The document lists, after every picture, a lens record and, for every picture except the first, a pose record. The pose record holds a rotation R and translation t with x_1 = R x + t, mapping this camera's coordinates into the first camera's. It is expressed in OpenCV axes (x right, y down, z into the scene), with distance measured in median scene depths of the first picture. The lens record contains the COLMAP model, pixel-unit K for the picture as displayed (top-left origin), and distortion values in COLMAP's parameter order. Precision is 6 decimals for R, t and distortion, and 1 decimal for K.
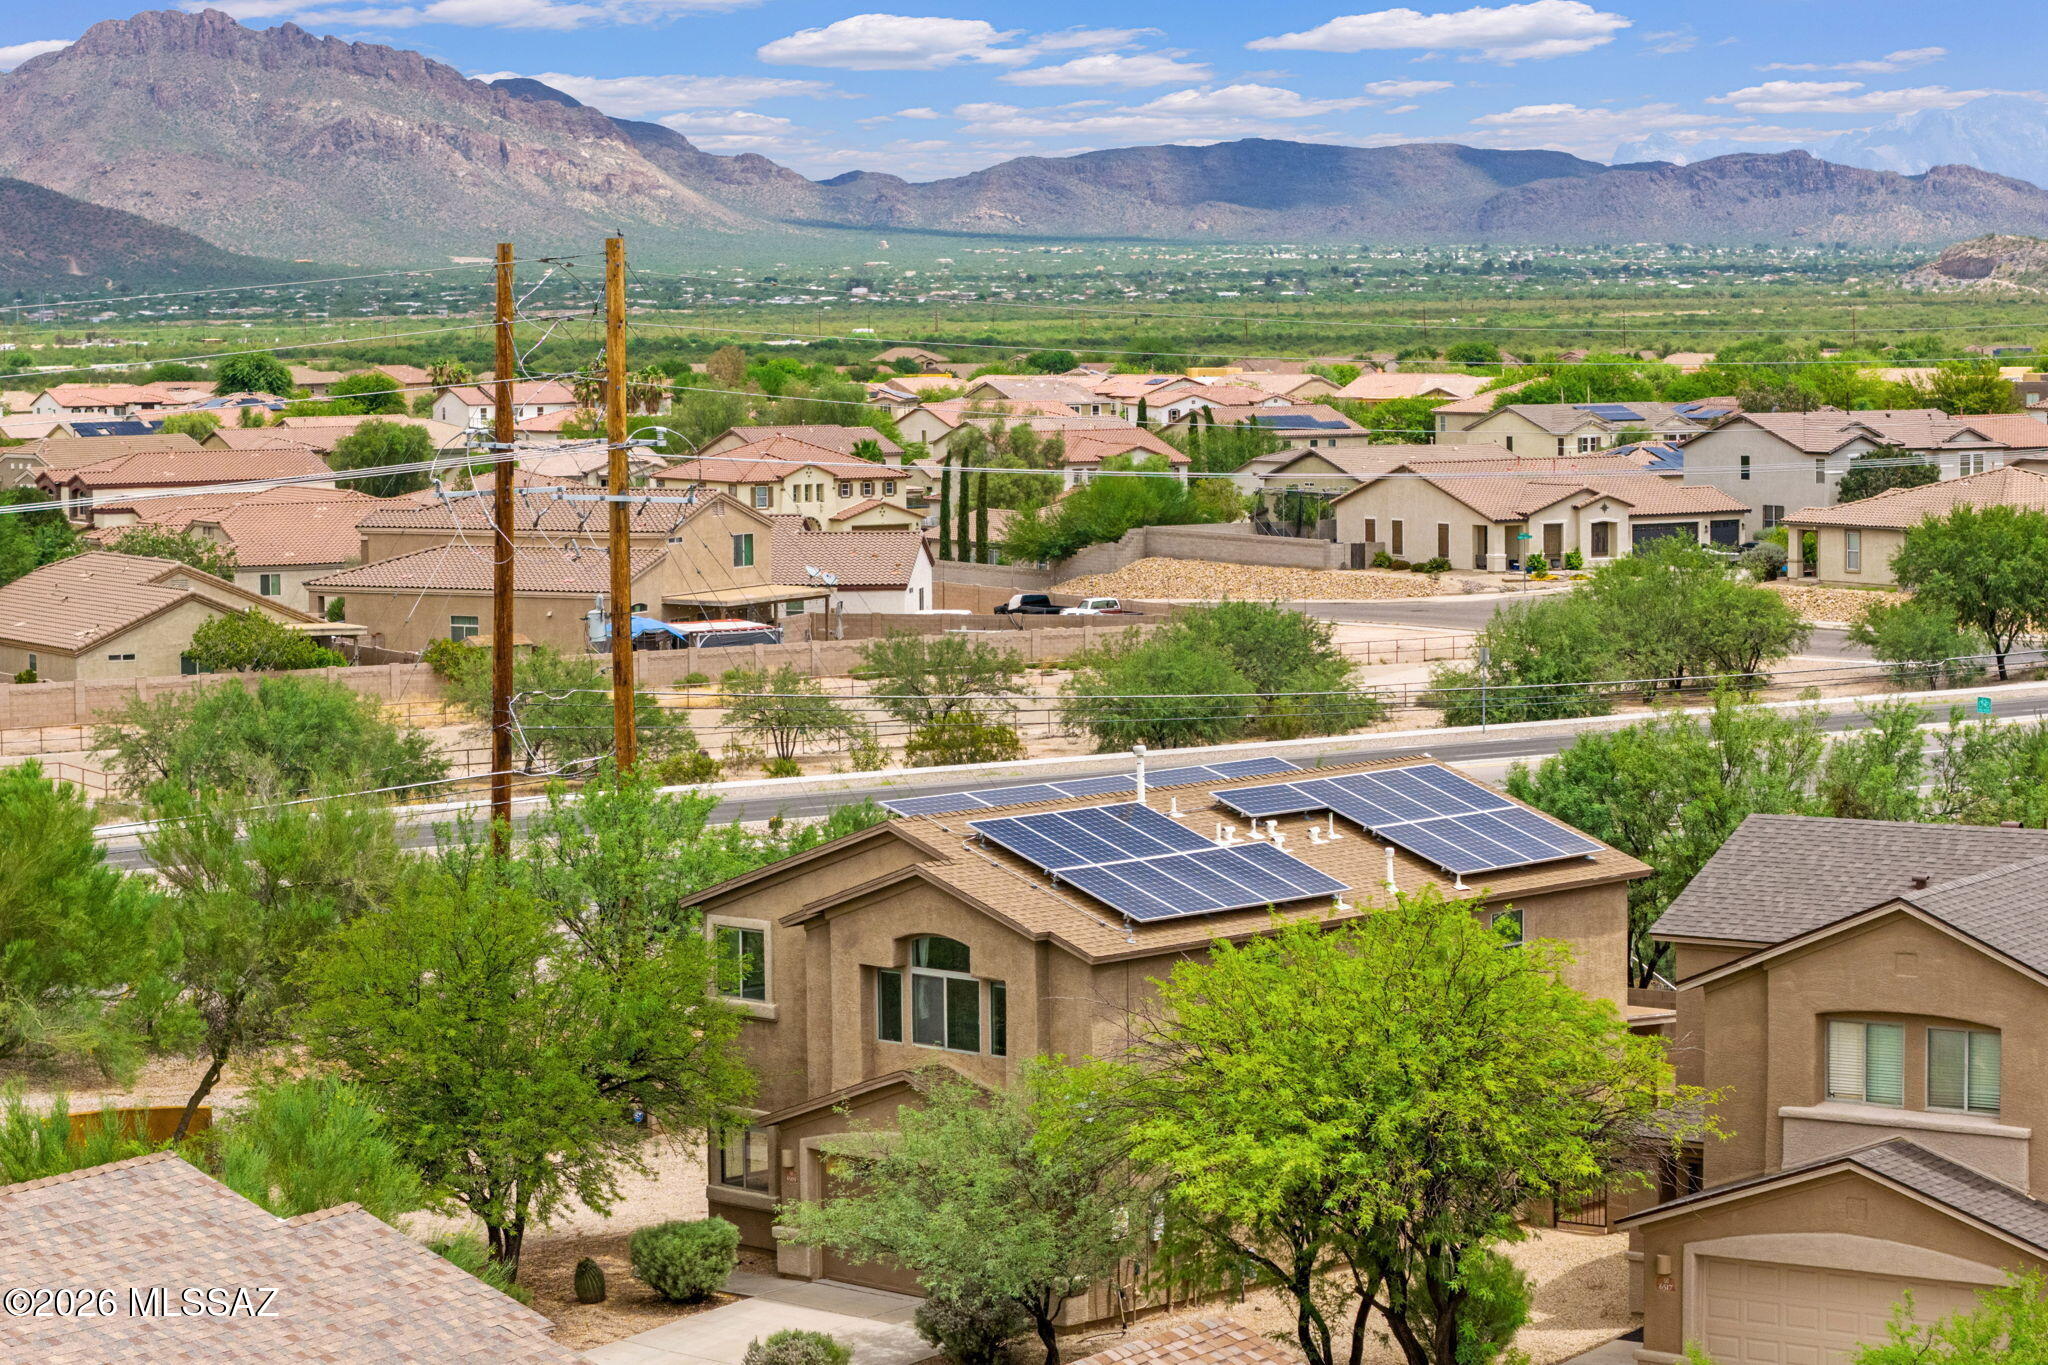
lens RADIAL K [[4681.7, 0, 1024.0], [0, 4681.7, 682.5], [0, 0, 1]] dist [-0.256881, 0.097942]
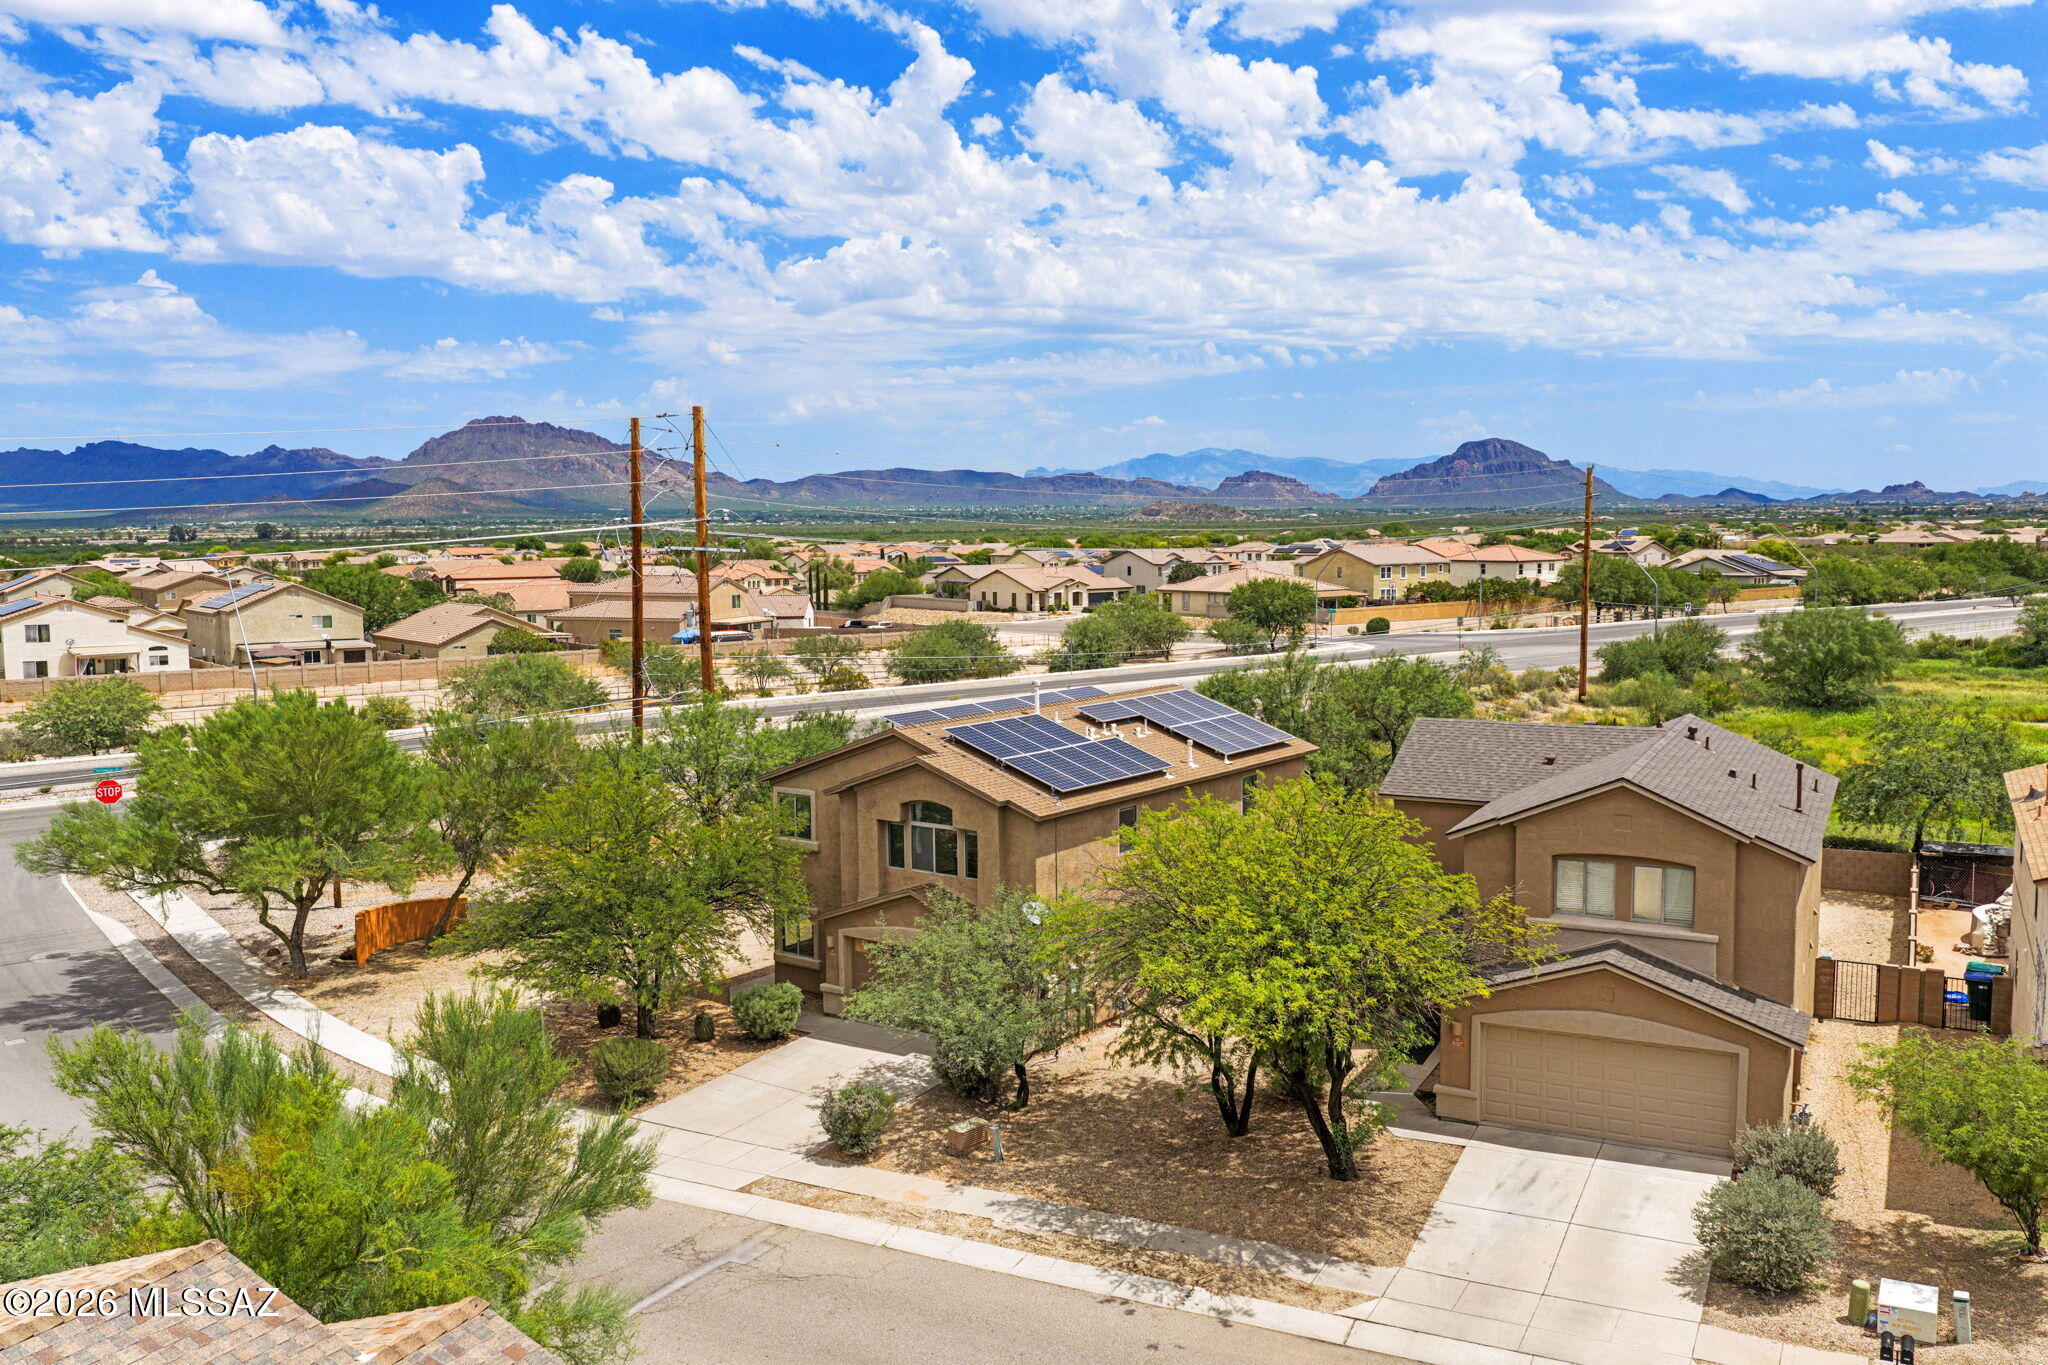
lens RADIAL K [[1636.7, 0, 1047.8], [0, 1636.7, 682.8], [0, 0, 1]] dist [0.001890, 0.000138]
pose [[0.990339, -0.009679, 0.138333, -0.024892], [0.007736, 0.999864, 0.014576, 0.002856], [-0.138455, -0.013365, 0.990279, 0.203248]]
